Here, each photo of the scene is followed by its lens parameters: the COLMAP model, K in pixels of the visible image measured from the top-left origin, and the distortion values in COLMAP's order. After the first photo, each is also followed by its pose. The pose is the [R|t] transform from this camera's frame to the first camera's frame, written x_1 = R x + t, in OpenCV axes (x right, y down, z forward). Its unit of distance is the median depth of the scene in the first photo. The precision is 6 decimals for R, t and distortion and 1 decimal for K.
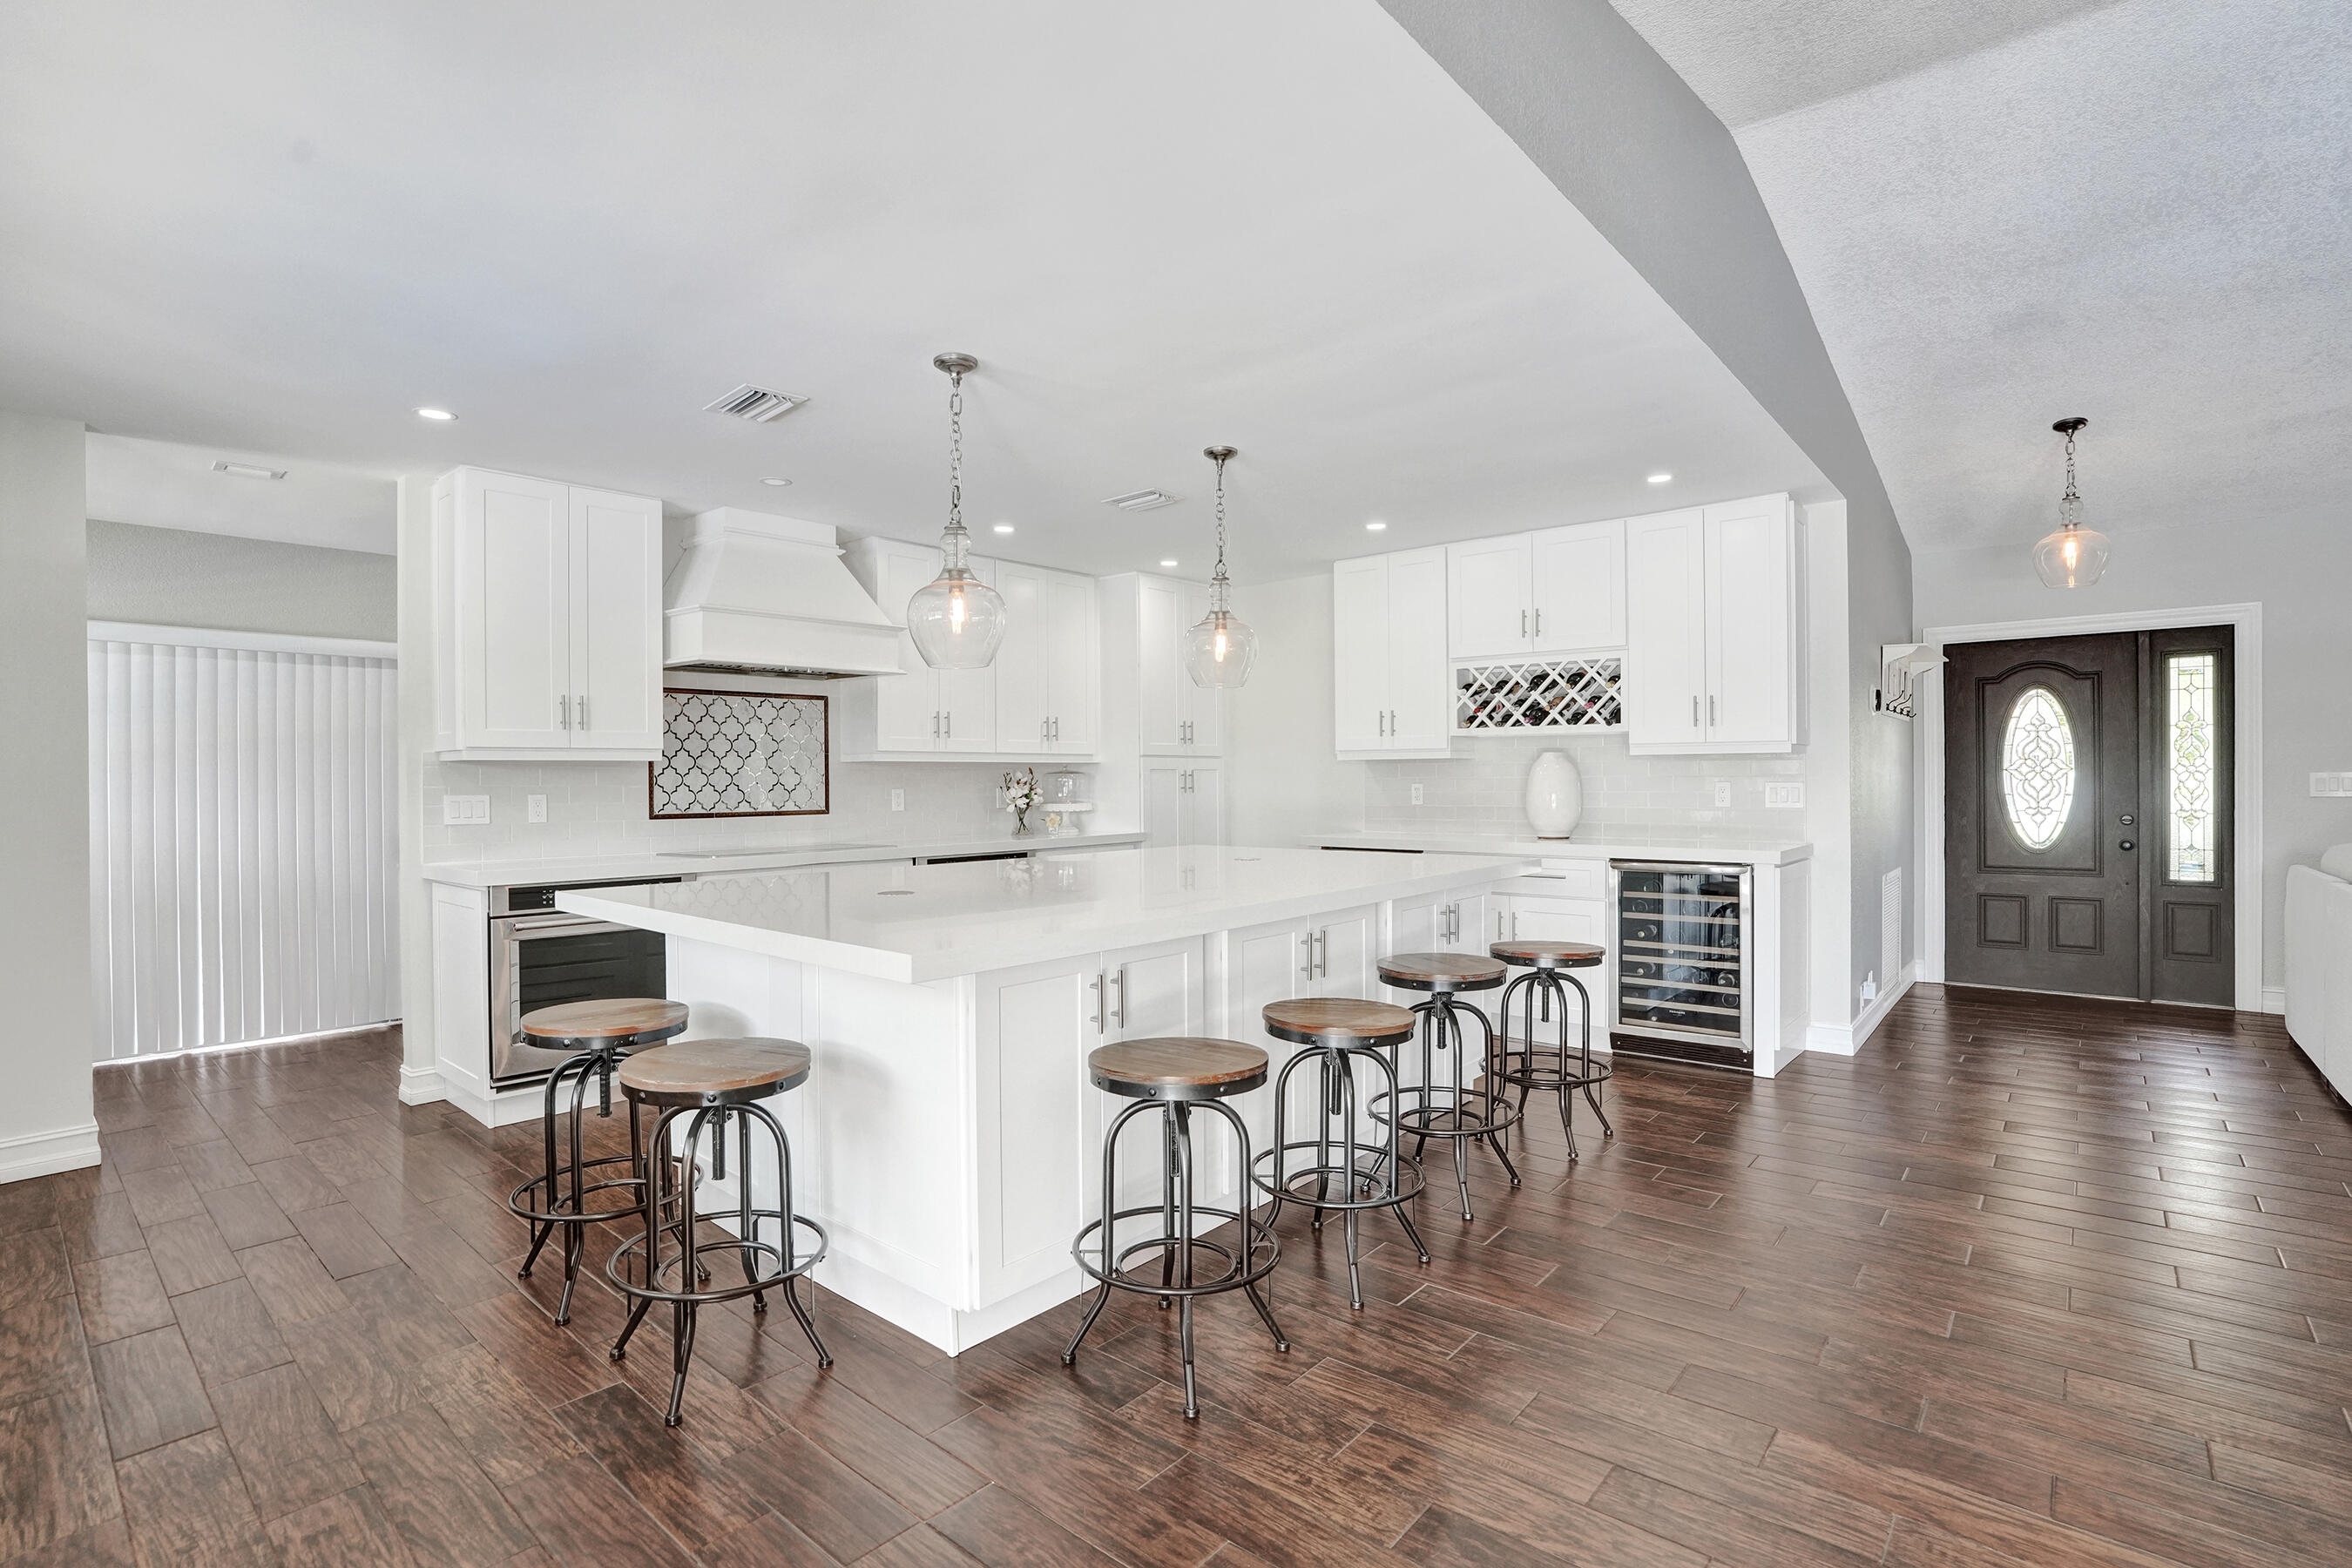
lens RADIAL K [[1090.8, 0, 1168.7], [0, 1090.8, 780.4], [0, 0, 1]] dist [-0.025757, 0.008887]
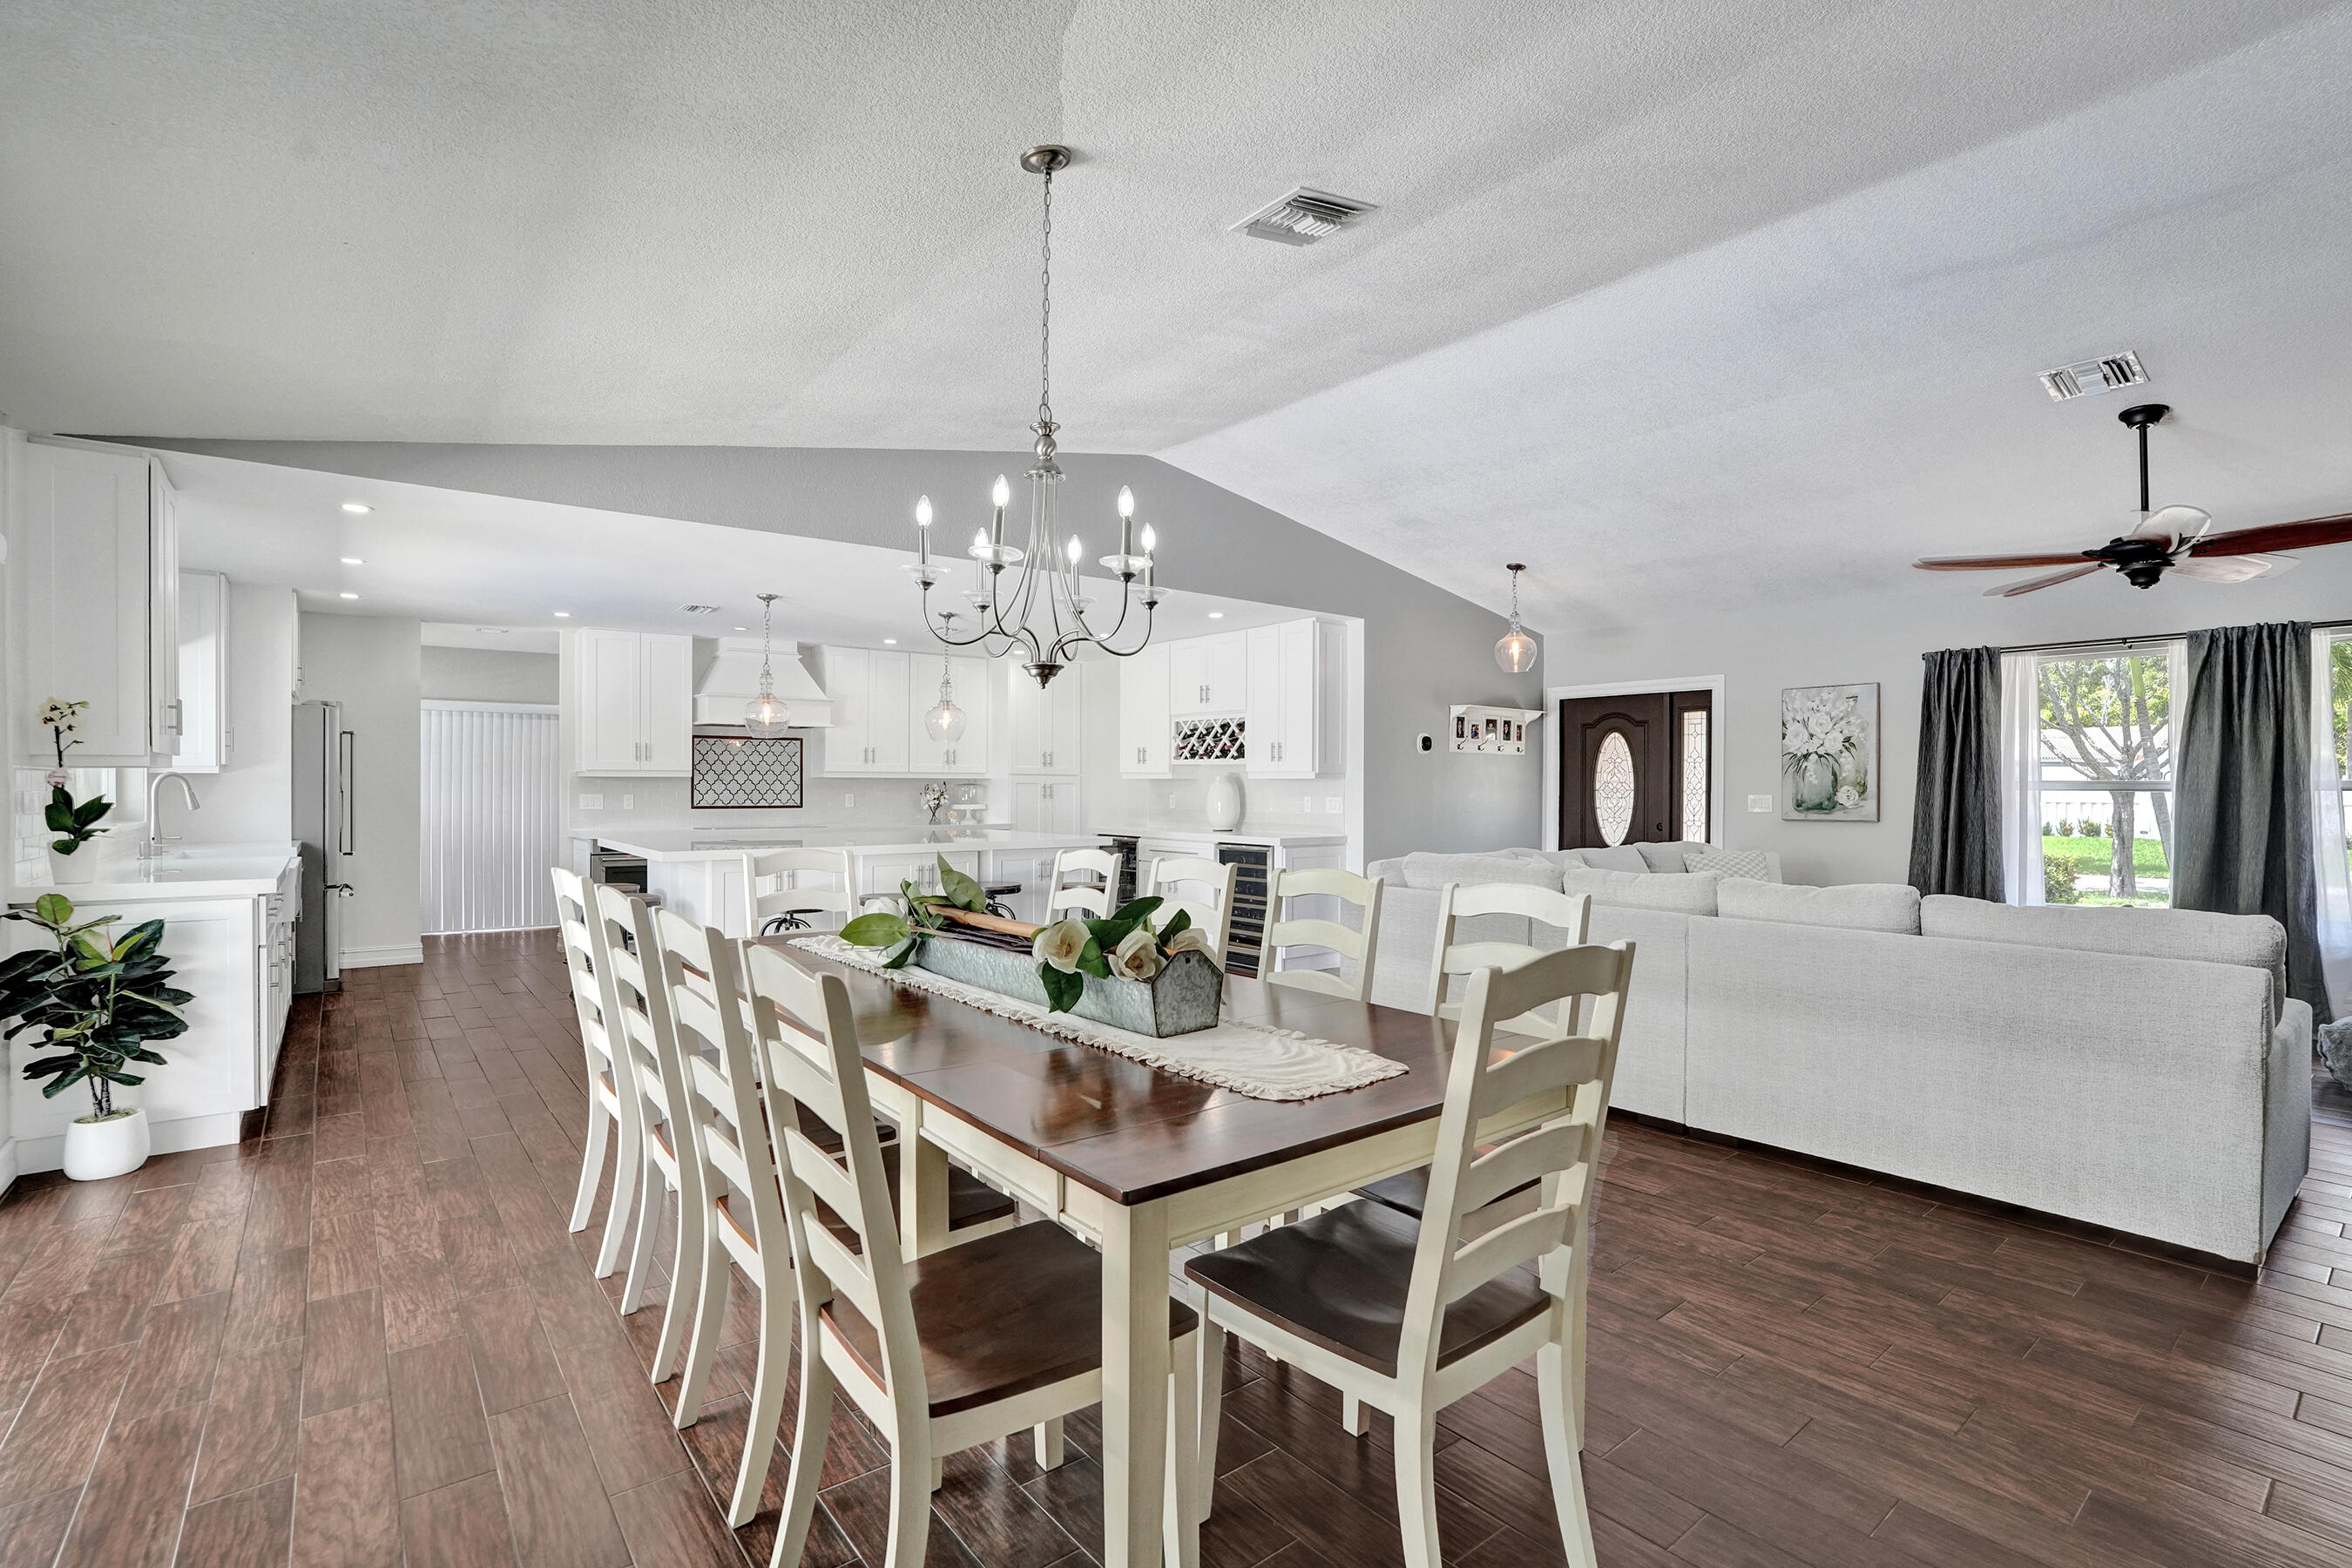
lens RADIAL K [[1090.8, 0, 1158.0], [0, 1090.8, 791.2], [0, 0, 1]] dist [-0.025757, 0.008887]
pose [[0.982499, 0.012781, -0.185827, 0.552637], [-0.012025, 0.999914, 0.005192, -0.010731], [0.185877, -0.002867, 0.982569, -0.559975]]
